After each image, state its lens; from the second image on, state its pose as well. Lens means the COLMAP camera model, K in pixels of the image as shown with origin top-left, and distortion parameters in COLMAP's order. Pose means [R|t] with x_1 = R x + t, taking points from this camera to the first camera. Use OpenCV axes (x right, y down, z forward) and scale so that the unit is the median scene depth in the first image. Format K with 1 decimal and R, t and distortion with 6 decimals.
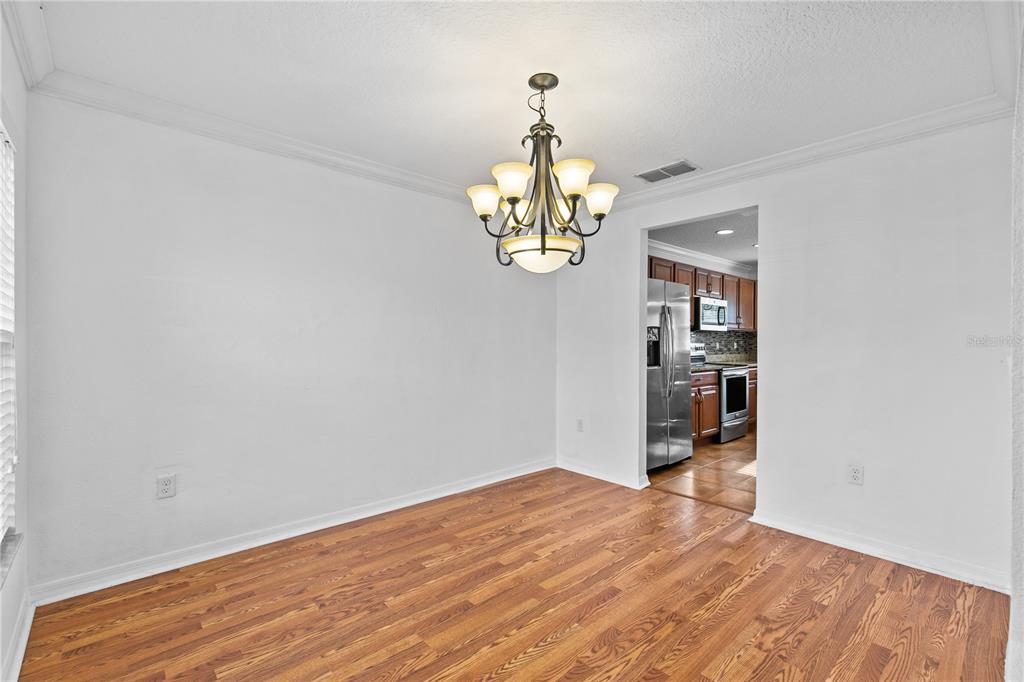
lens RADIAL K [[460.4, 0, 516.8], [0, 460.4, 341.1], [0, 0, 1]] dist [0.002787, 0.000690]
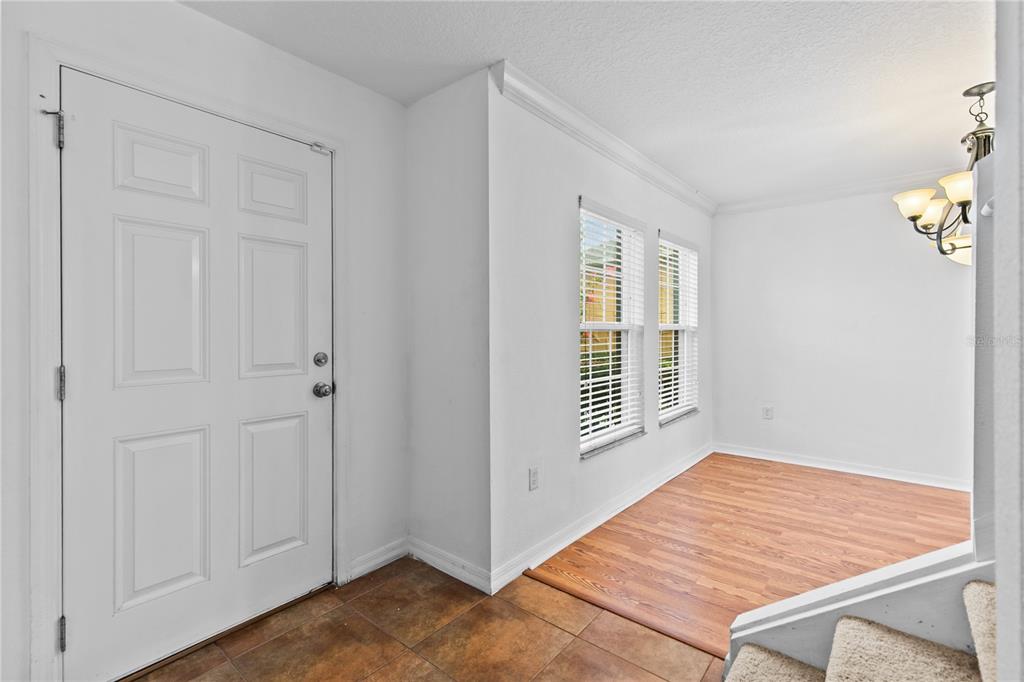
lens RADIAL K [[454.9, 0, 516.5], [0, 454.9, 334.2], [0, 0, 1]] dist [0.000906, 0.000147]
pose [[0.140007, 0.000214, -0.990150, 0.600901], [-0.001324, 0.999999, 0.000029, 0.009637], [0.990150, 0.001307, 0.140008, -0.145078]]
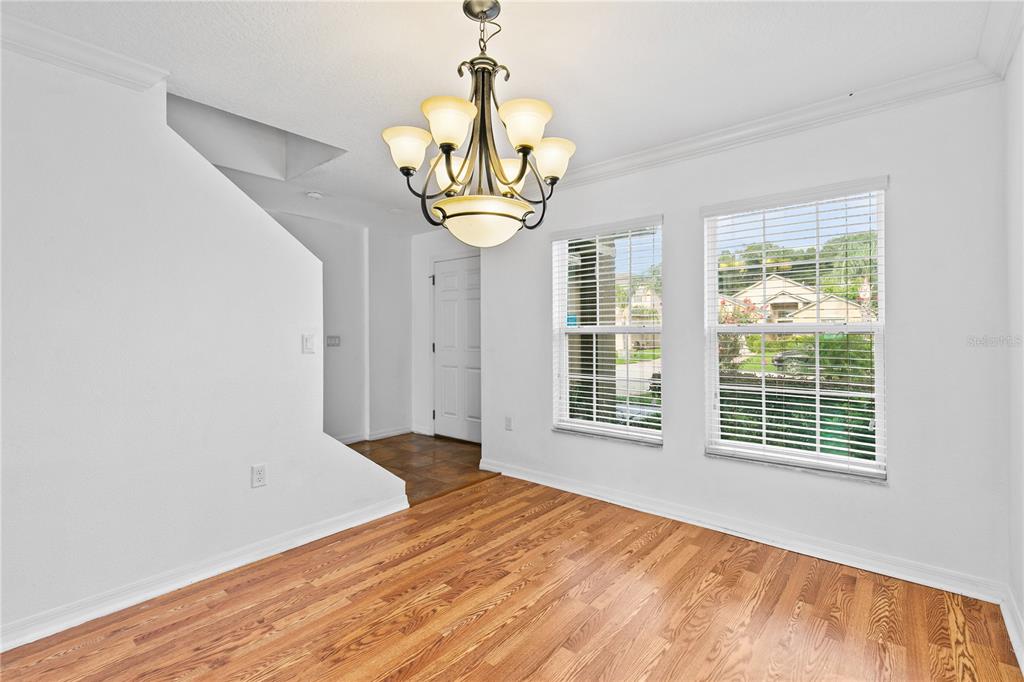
lens RADIAL K [[460.4, 0, 516.8], [0, 460.4, 341.1], [0, 0, 1]] dist [0.002787, 0.000690]
pose [[-0.989223, 0.001481, -0.146411, 0.069829], [-0.001435, 0.999803, 0.019807, -0.000726], [0.146412, 0.019804, -0.989025, 1.116878]]
